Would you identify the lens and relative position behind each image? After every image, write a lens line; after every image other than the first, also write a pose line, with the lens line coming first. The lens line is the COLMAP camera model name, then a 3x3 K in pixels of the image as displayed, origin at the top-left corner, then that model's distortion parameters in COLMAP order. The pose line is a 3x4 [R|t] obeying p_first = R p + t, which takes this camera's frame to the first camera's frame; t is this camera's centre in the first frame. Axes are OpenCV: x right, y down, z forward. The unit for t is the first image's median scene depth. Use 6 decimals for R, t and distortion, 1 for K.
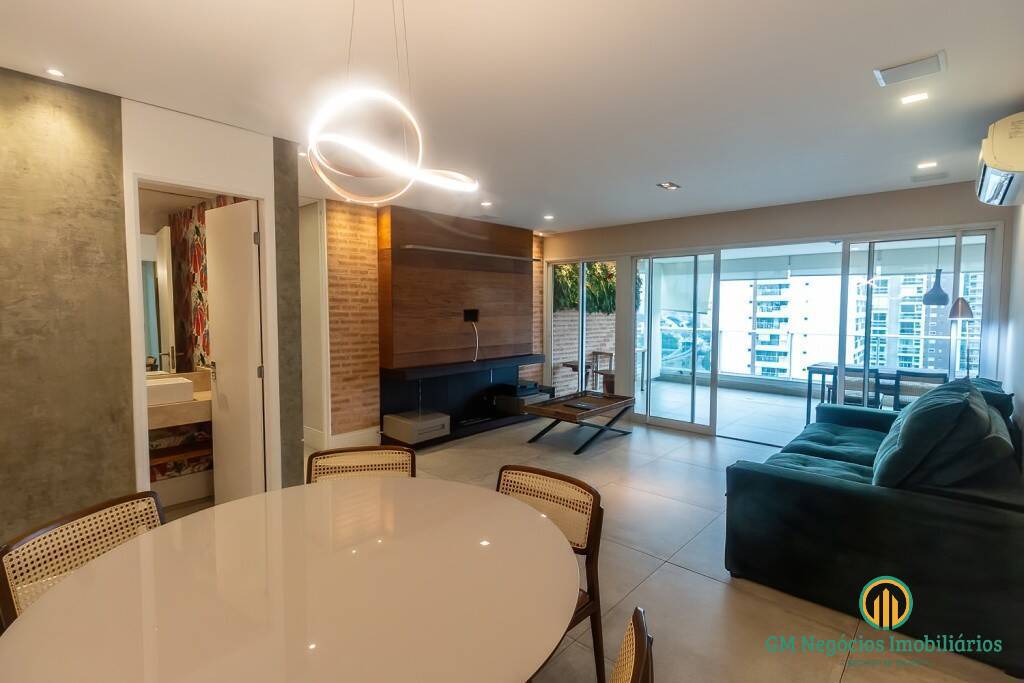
lens RADIAL K [[474.7, 0, 510.7], [0, 474.7, 330.9], [0, 0, 1]] dist [-0.000162, -0.000612]
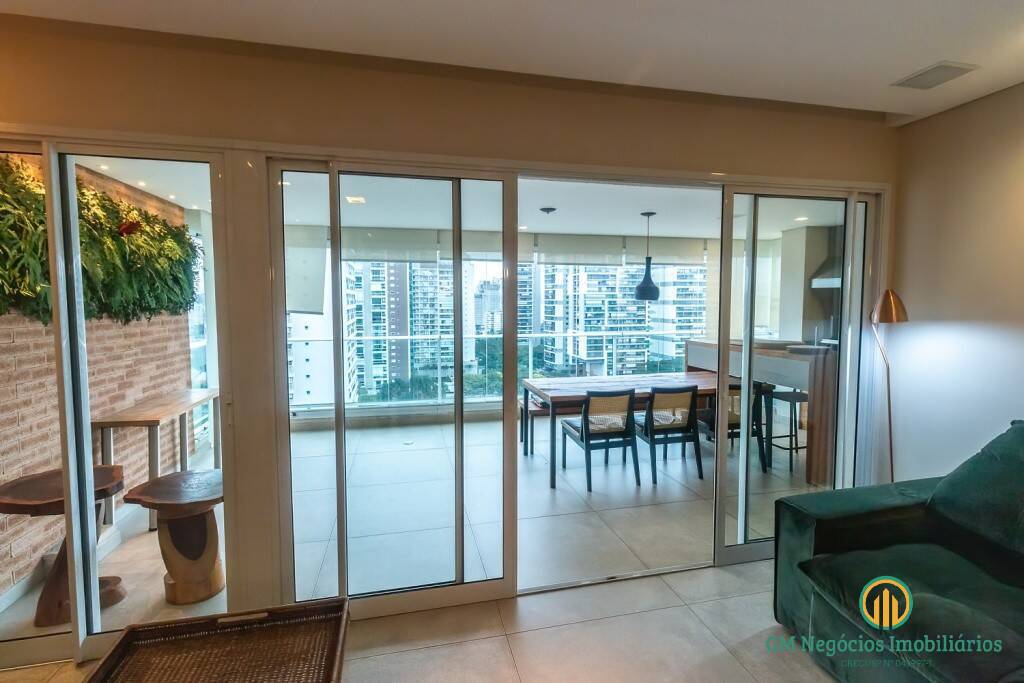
lens RADIAL K [[474.7, 0, 510.7], [0, 474.7, 330.9], [0, 0, 1]] dist [-0.000162, -0.000612]
pose [[0.552769, -0.056783, 0.831398, 0.047860], [0.044023, 0.998272, 0.038911, -0.029959], [-0.832171, 0.015092, 0.554314, 0.508208]]
